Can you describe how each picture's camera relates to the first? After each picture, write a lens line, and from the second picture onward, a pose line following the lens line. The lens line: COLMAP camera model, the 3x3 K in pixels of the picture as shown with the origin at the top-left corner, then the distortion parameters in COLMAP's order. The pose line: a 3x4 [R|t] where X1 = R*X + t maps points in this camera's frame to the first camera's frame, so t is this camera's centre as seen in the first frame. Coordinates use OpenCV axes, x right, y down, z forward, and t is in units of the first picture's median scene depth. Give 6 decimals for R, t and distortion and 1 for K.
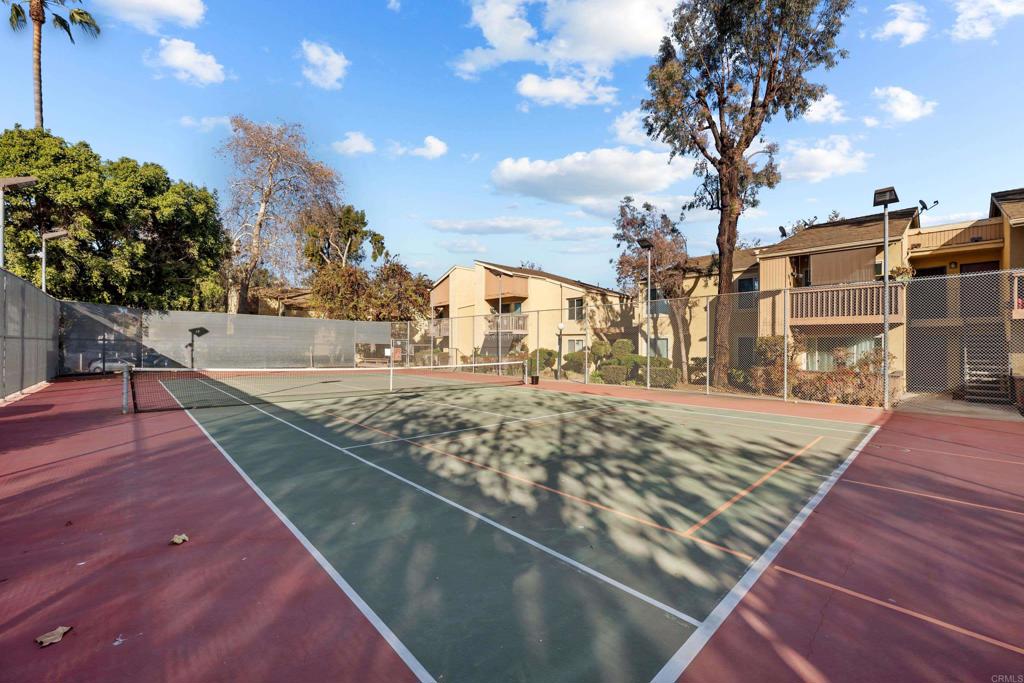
lens RADIAL K [[409.2, 0, 512.4], [0, 409.2, 324.5], [0, 0, 1]] dist [0.000350, -0.000127]
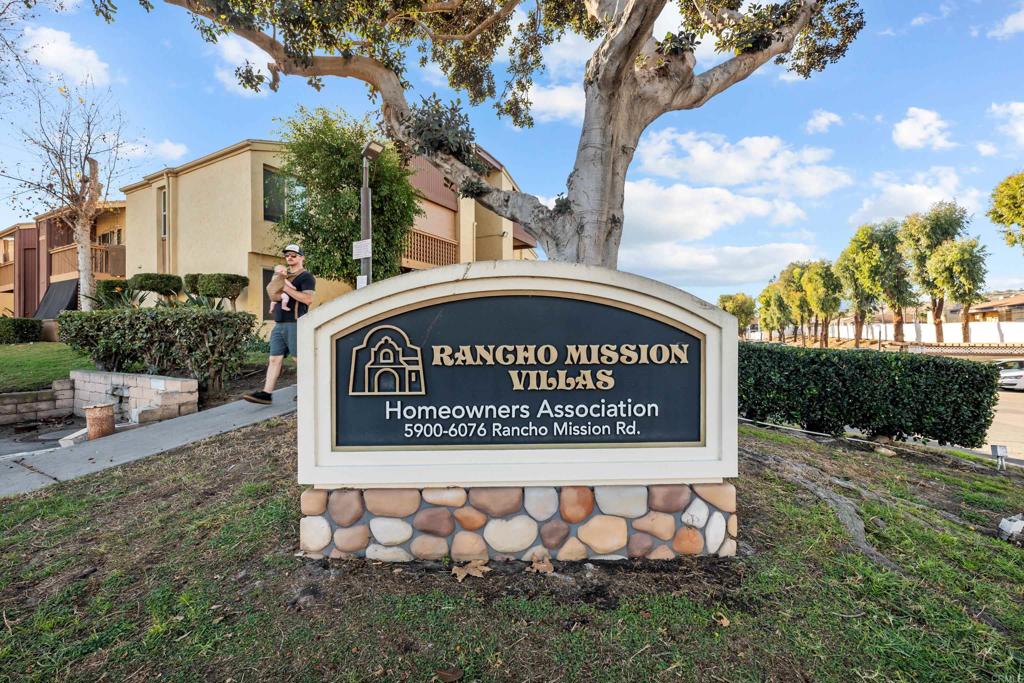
lens RADIAL K [[409.2, 0, 515.1], [0, 409.2, 317.4], [0, 0, 1]] dist [0.000350, -0.000127]
pose [[0.999944, 0.010542, 0.000057, 0.031616], [-0.010539, 0.999792, -0.017443, -0.171079], [-0.000241, 0.017442, 0.999848, 0.270534]]
